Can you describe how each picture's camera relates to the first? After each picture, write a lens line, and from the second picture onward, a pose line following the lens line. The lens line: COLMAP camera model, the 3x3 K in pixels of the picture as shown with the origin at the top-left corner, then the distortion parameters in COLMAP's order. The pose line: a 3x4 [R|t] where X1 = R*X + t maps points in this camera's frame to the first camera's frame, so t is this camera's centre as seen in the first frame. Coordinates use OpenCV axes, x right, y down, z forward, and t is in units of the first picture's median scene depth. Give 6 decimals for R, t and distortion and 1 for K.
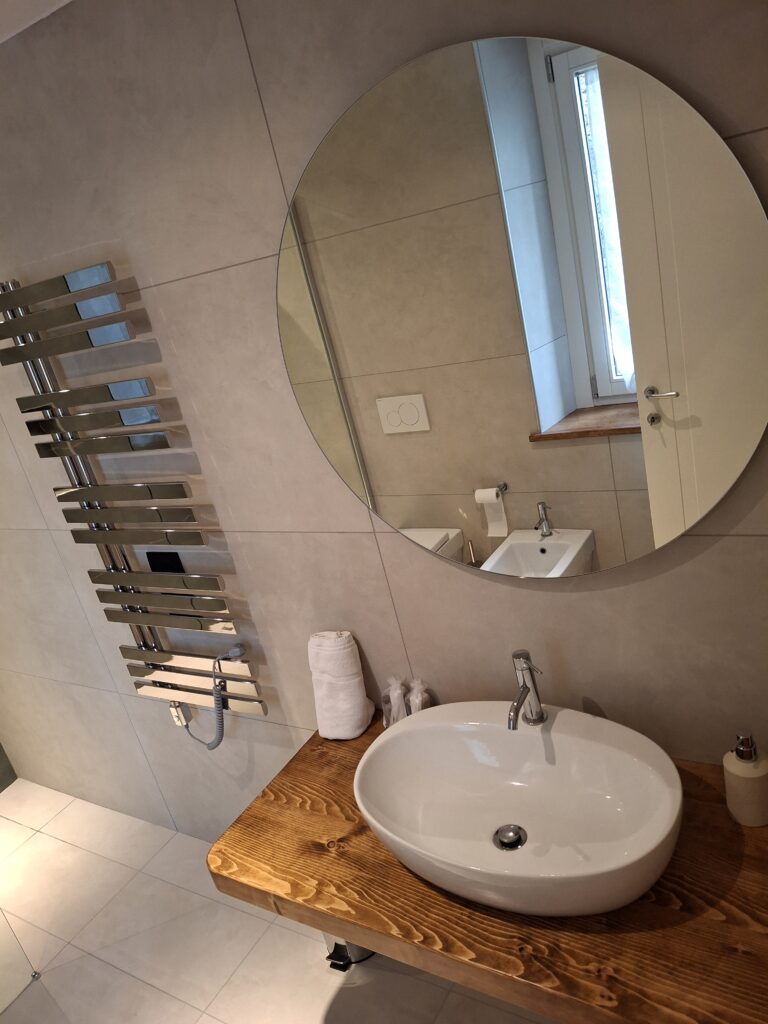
lens RADIAL K [[761.7, 0, 382.0], [0, 761.7, 513.9], [0, 0, 1]] dist [0.038311, -0.081003]
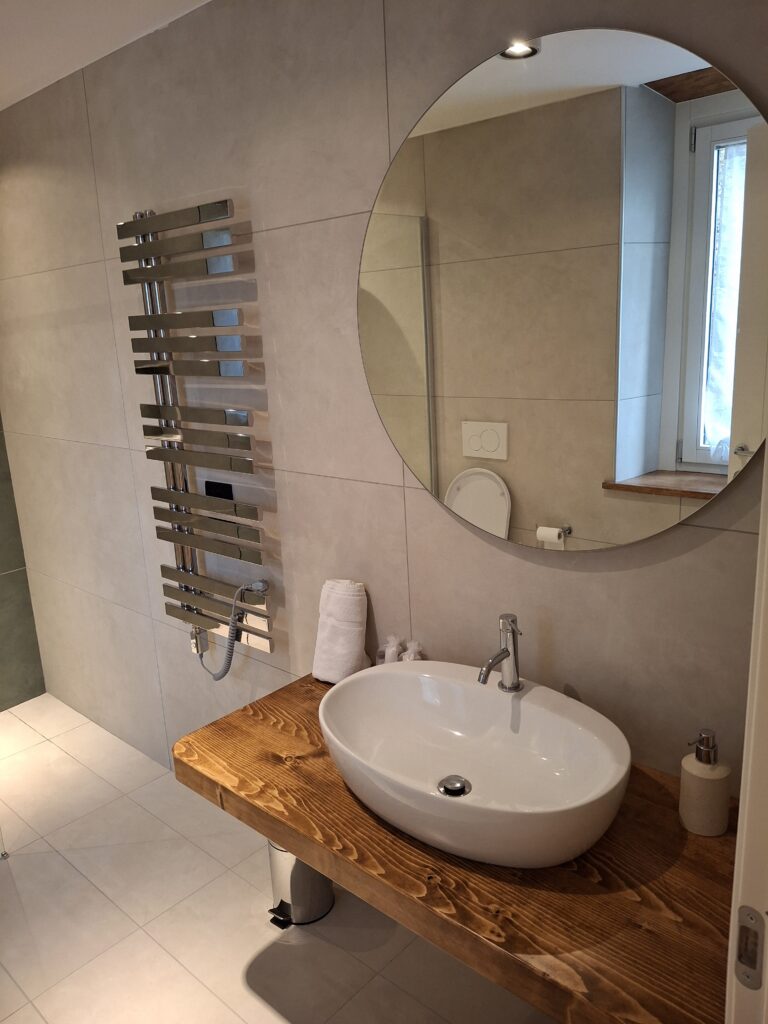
lens RADIAL K [[761.7, 0, 379.0], [0, 761.7, 499.9], [0, 0, 1]] dist [0.038311, -0.081003]
pose [[0.964970, 0.222747, -0.138626, 0.096935], [-0.235385, 0.968397, -0.082470, 0.125533], [0.115875, 0.112211, 0.986905, -0.033798]]
